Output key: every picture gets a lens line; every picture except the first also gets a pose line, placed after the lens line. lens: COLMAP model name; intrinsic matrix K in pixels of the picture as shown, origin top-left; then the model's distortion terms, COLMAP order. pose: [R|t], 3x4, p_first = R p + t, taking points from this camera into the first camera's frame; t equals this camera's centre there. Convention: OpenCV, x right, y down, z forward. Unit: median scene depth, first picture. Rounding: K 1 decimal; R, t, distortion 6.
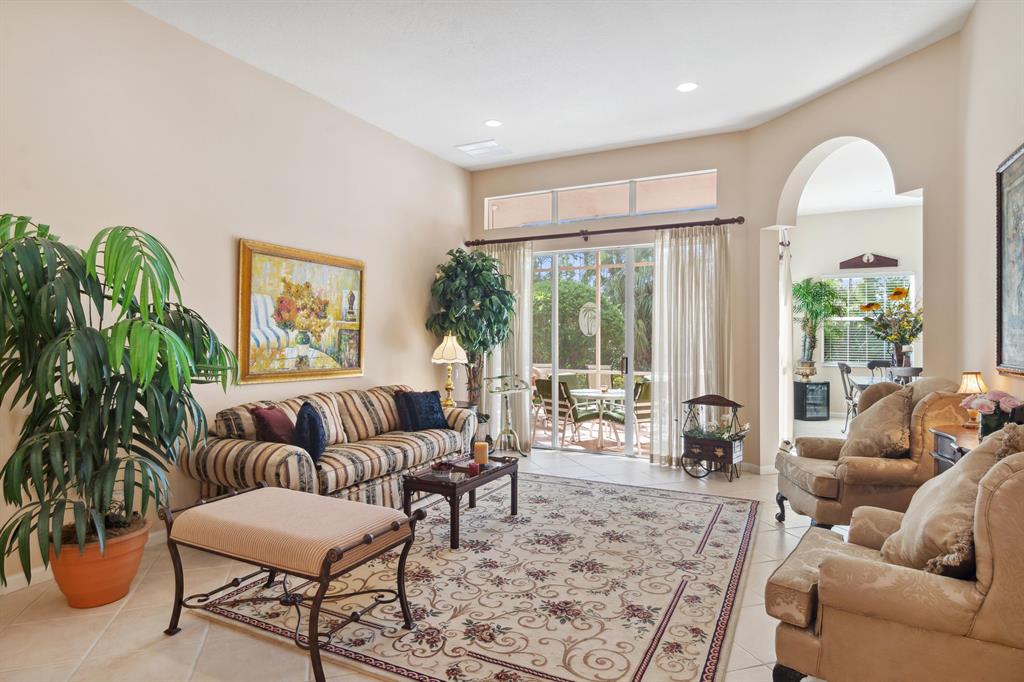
lens RADIAL K [[572.3, 0, 510.4], [0, 572.3, 326.7], [0, 0, 1]] dist [-0.000280, 0.000053]
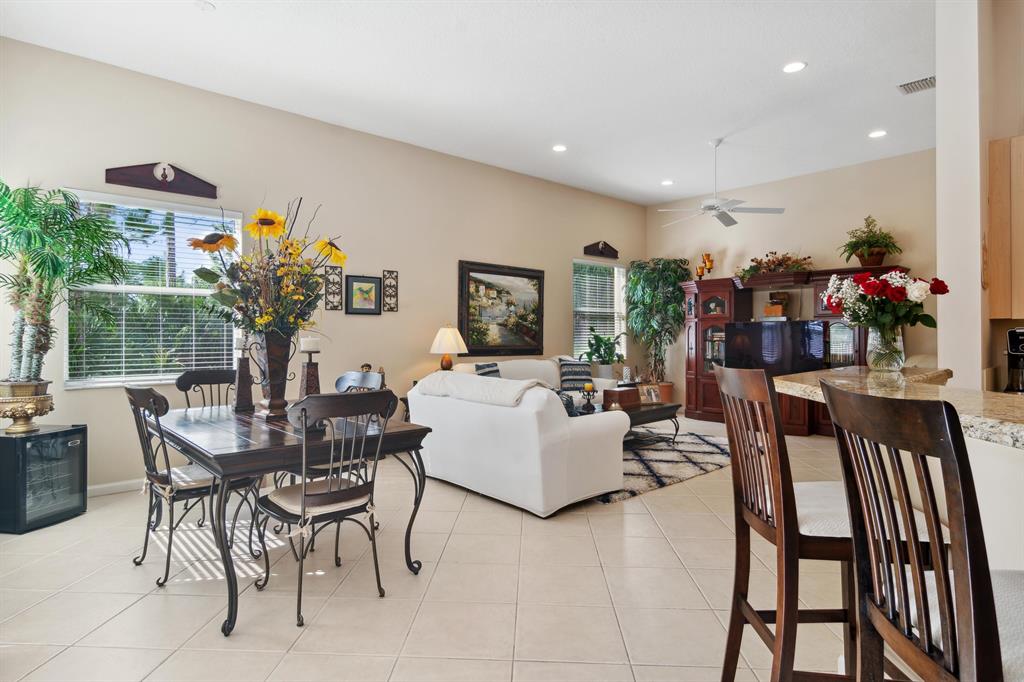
lens RADIAL K [[556.0, 0, 497.3], [0, 556.0, 336.5], [0, 0, 1]] dist [0.002808, 0.000697]
pose [[0.368146, -0.004992, 0.929754, 0.272872], [-0.009465, 0.999914, 0.009116, 0.021050], [-0.929720, -0.012156, 0.368067, 0.542618]]
